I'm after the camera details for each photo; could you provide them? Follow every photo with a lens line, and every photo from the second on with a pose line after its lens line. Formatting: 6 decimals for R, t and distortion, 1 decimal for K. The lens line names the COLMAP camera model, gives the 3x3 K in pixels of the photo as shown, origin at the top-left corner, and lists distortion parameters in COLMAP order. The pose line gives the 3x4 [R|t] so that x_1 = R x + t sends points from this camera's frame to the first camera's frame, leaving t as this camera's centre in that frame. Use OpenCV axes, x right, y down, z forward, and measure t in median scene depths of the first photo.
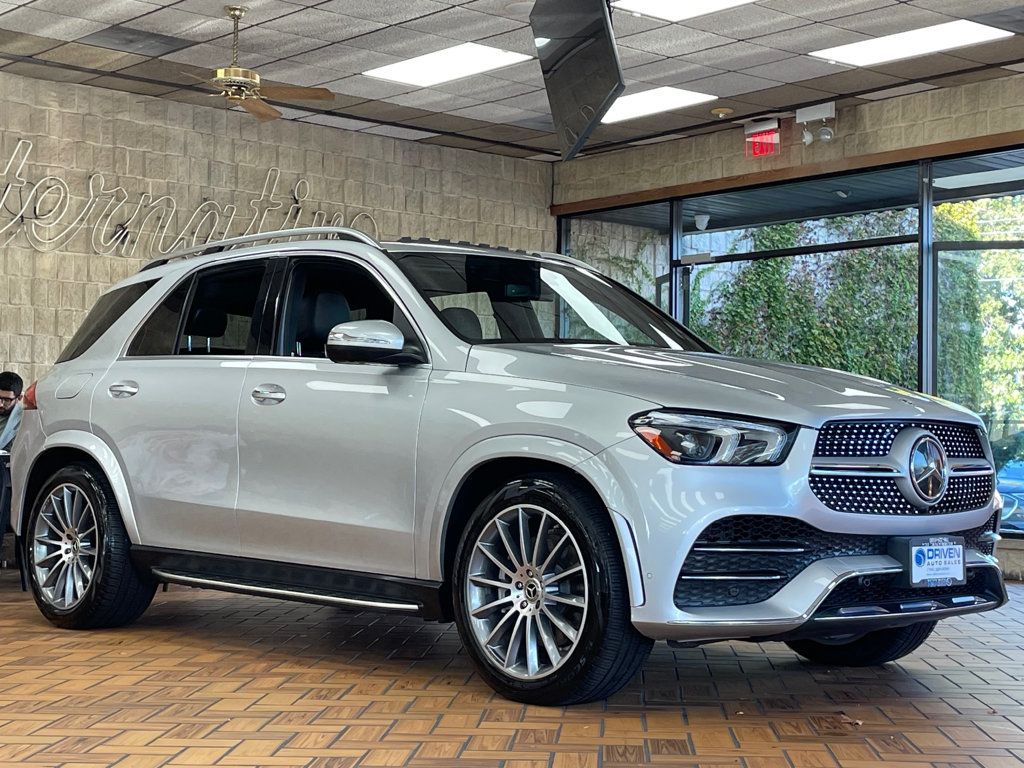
lens RADIAL K [[1676.6, 0, 511.9], [0, 1676.6, 390.0], [0, 0, 1]] dist [0.054558, 0.000000]
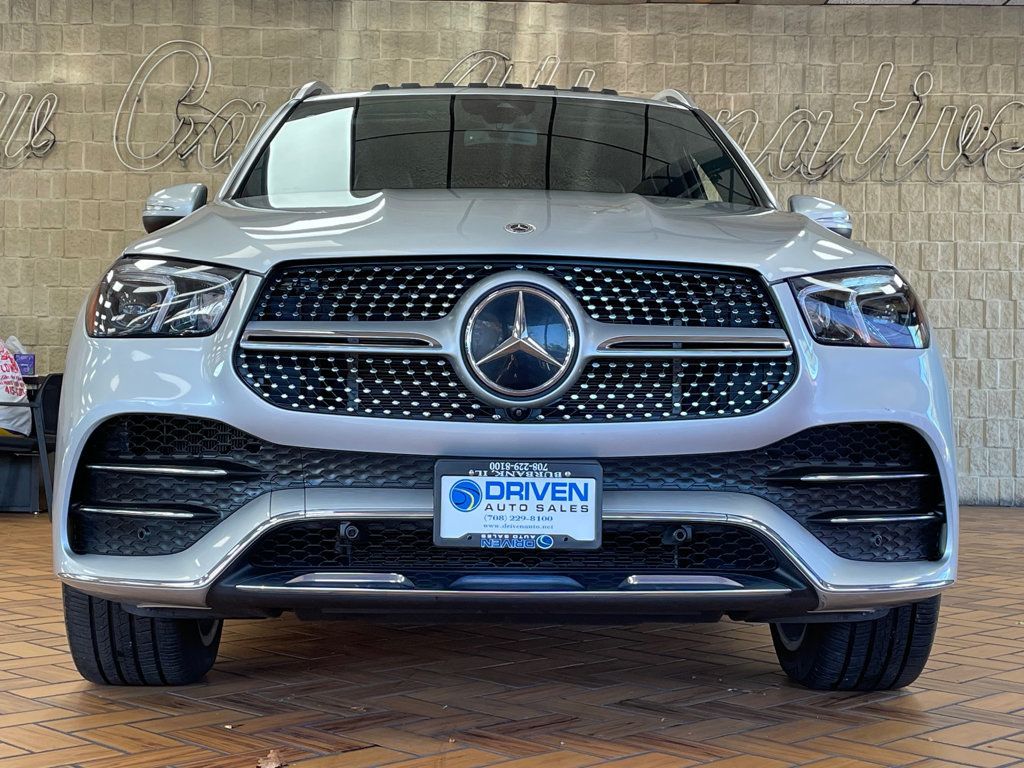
lens RADIAL K [[1529.8, 0, 523.1], [0, 1529.8, 372.7], [0, 0, 1]] dist [0.133496, 0.000000]
pose [[0.751420, -0.011412, -0.659726, 0.588299], [0.018756, 0.999816, 0.004068, 0.055338], [0.659558, -0.015431, 0.751495, 0.613616]]
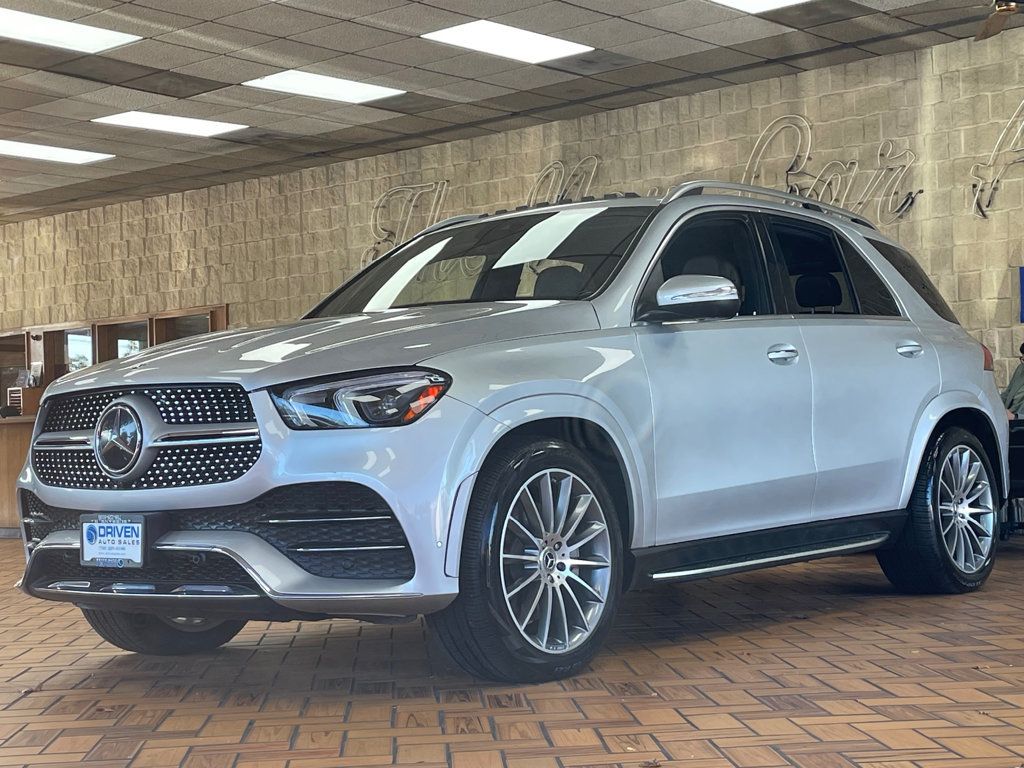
lens RADIAL K [[1676.6, 0, 509.3], [0, 1676.6, 378.9], [0, 0, 1]] dist [0.054558, 0.000000]
pose [[0.146229, -0.054594, -0.987743, 1.189456], [0.071959, 0.996418, -0.044421, 0.070067], [0.986630, -0.064582, 0.149634, 1.075570]]
